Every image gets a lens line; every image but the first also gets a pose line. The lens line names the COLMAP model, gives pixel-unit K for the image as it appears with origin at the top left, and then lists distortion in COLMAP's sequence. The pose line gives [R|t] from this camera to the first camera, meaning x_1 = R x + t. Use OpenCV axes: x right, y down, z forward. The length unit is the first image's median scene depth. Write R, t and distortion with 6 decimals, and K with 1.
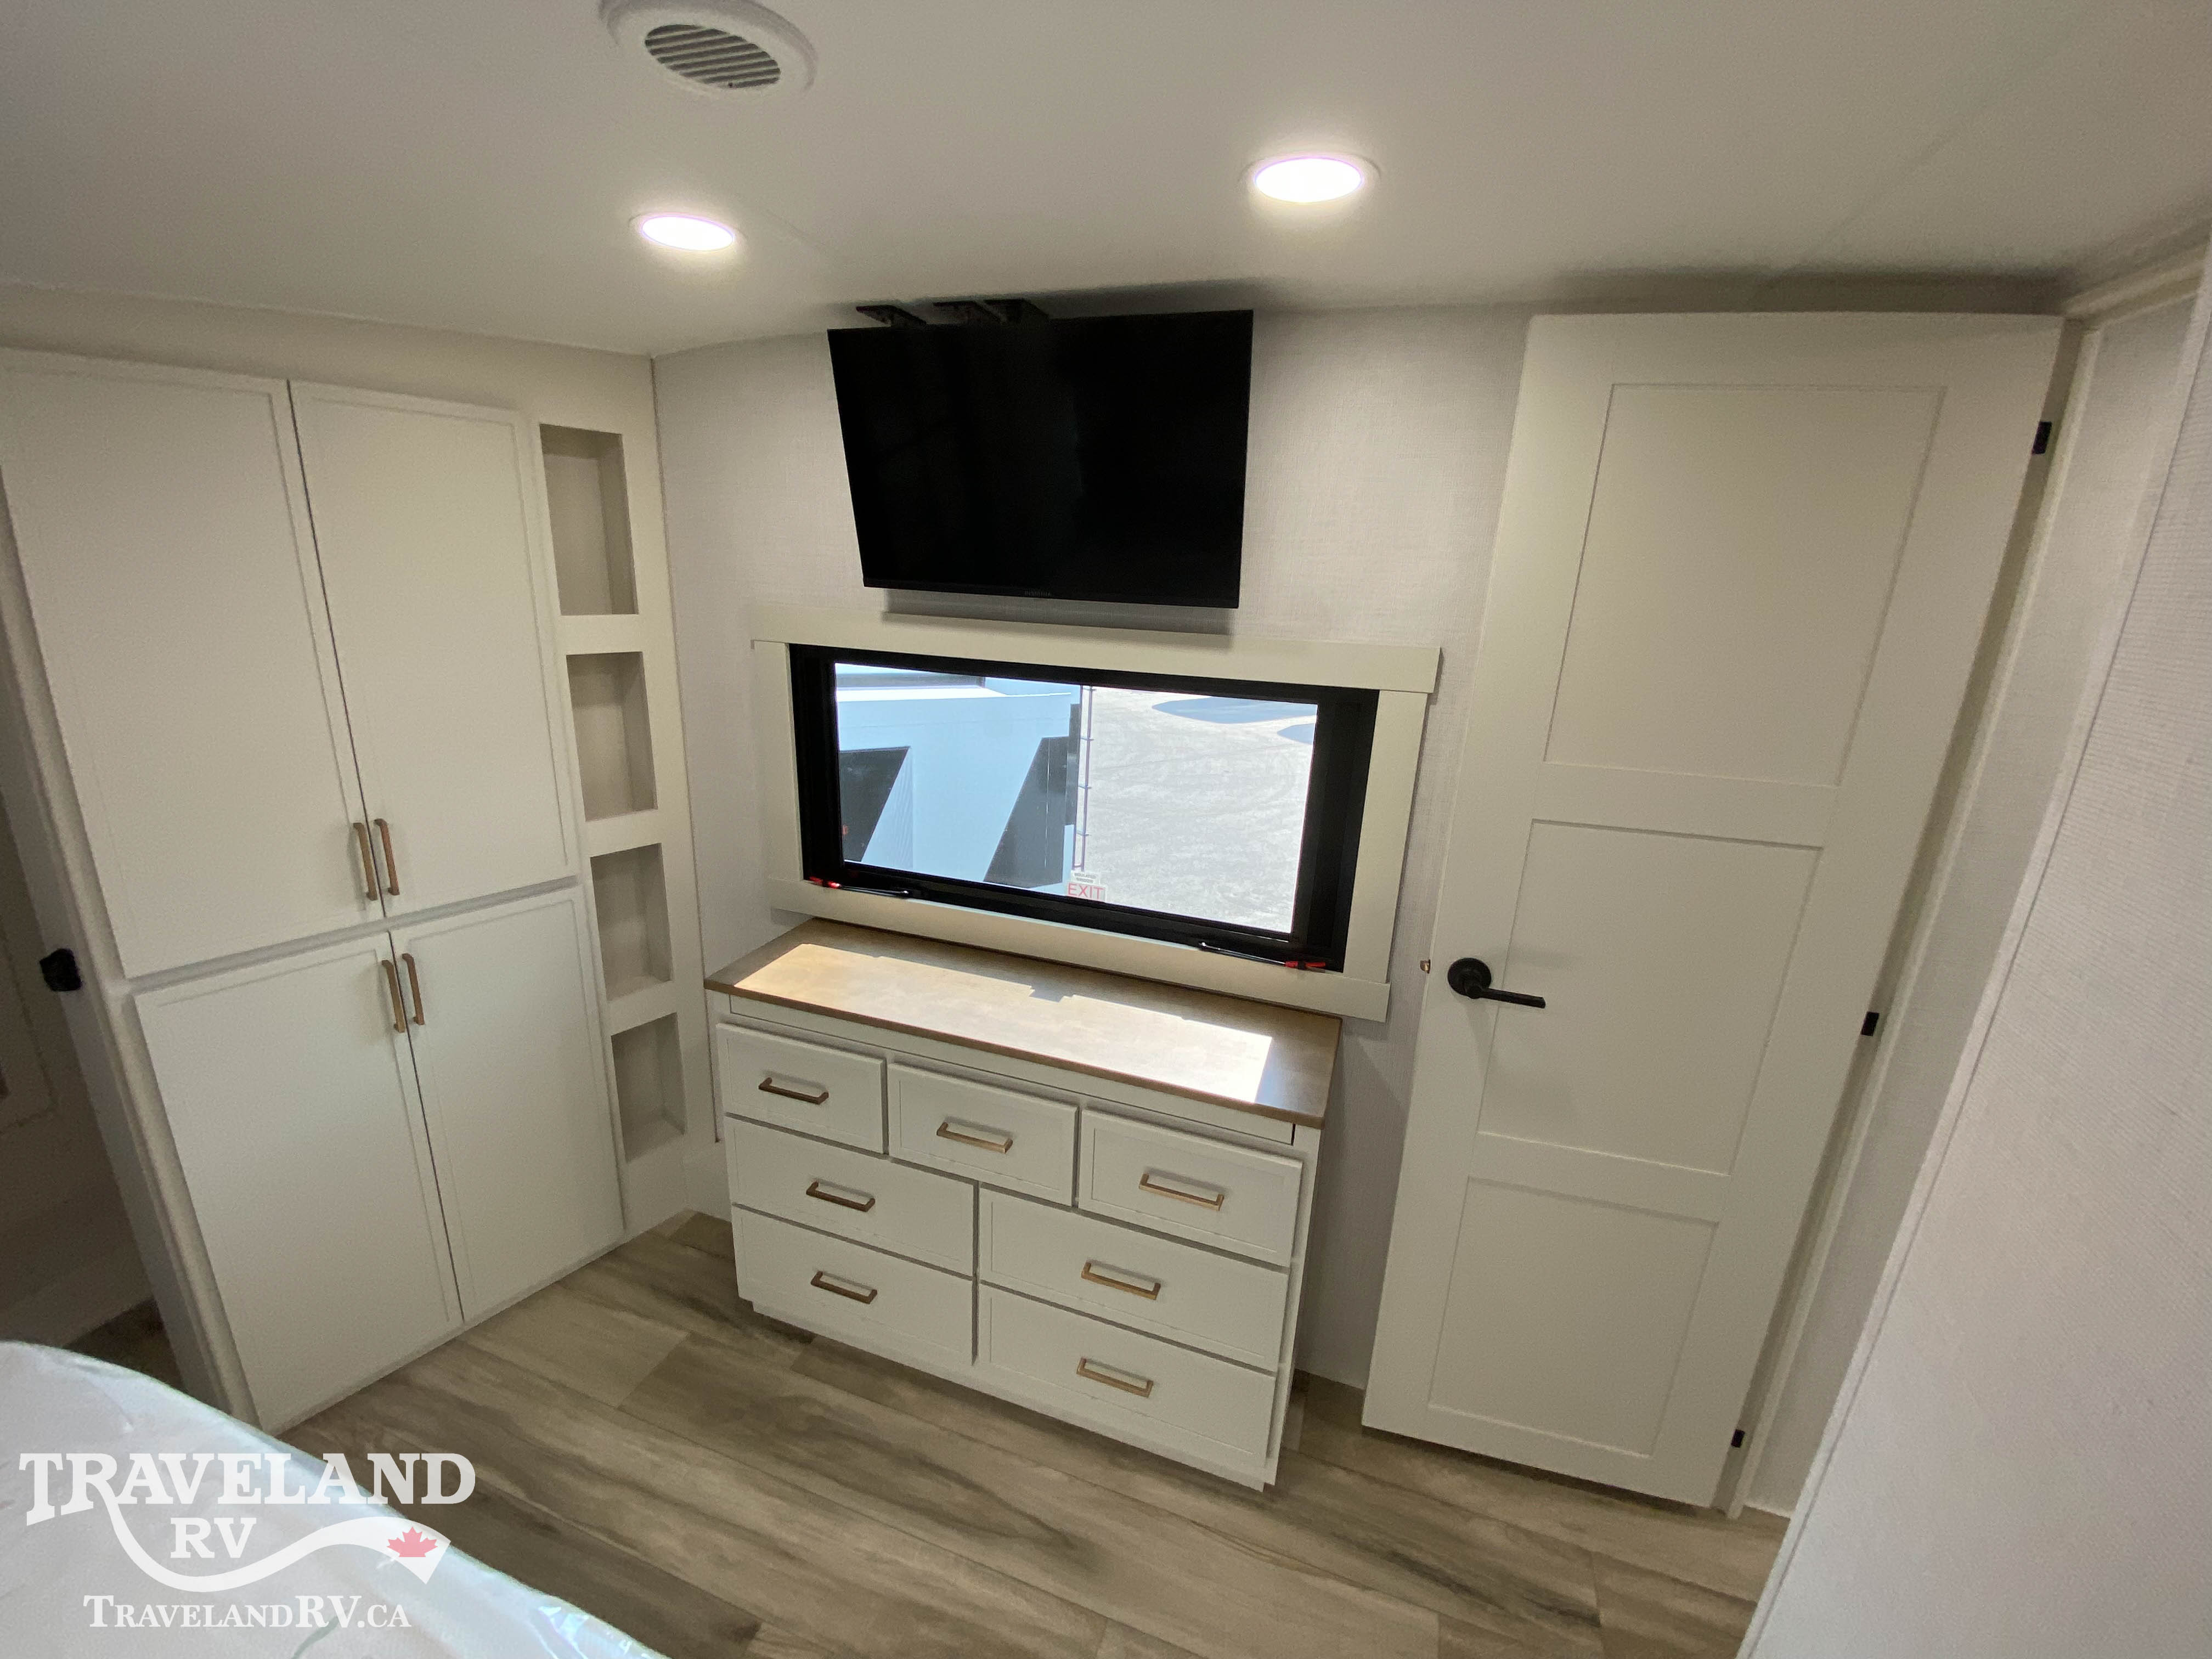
lens RADIAL K [[892.6, 0, 1097.7], [0, 892.6, 827.4], [0, 0, 1]] dist [0.014266, -0.018181]
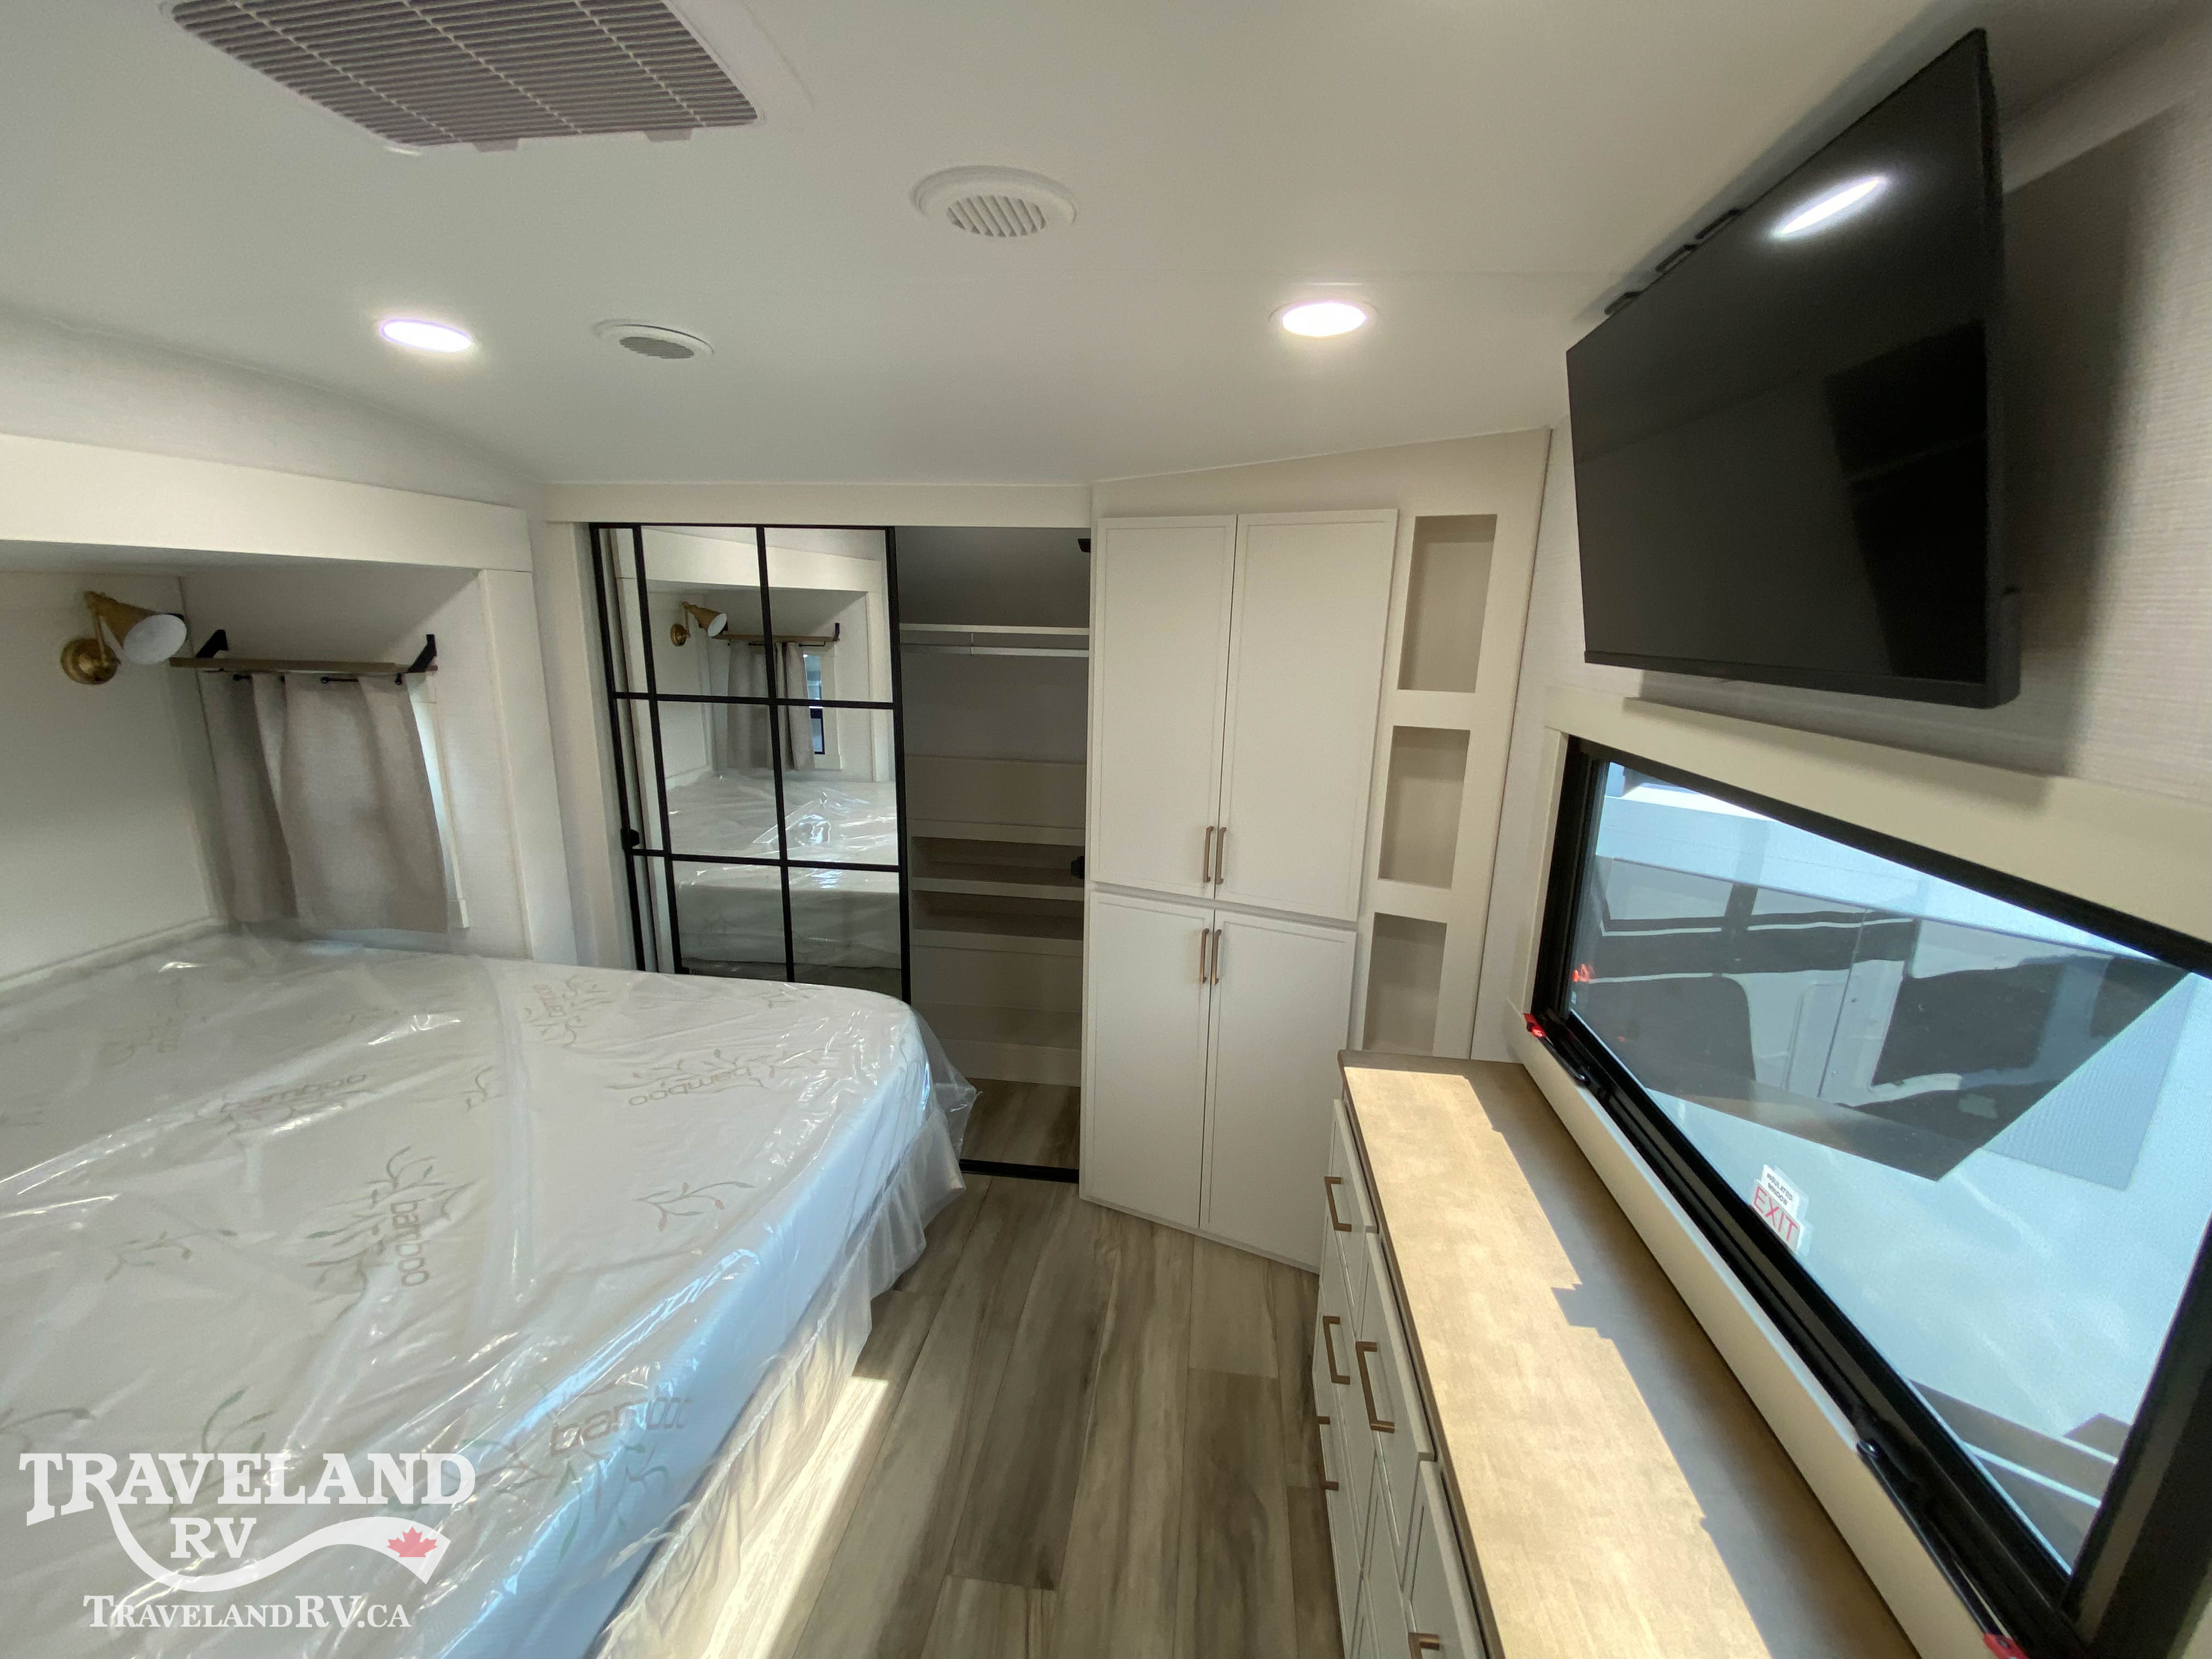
lens RADIAL K [[892.6, 0, 1097.7], [0, 892.6, 827.4], [0, 0, 1]] dist [0.014266, -0.018181]
pose [[0.205541, 0.188591, -0.960305, 0.411303], [-0.290831, 0.948697, 0.124063, -0.109988], [0.934436, 0.253786, 0.249844, 0.447665]]
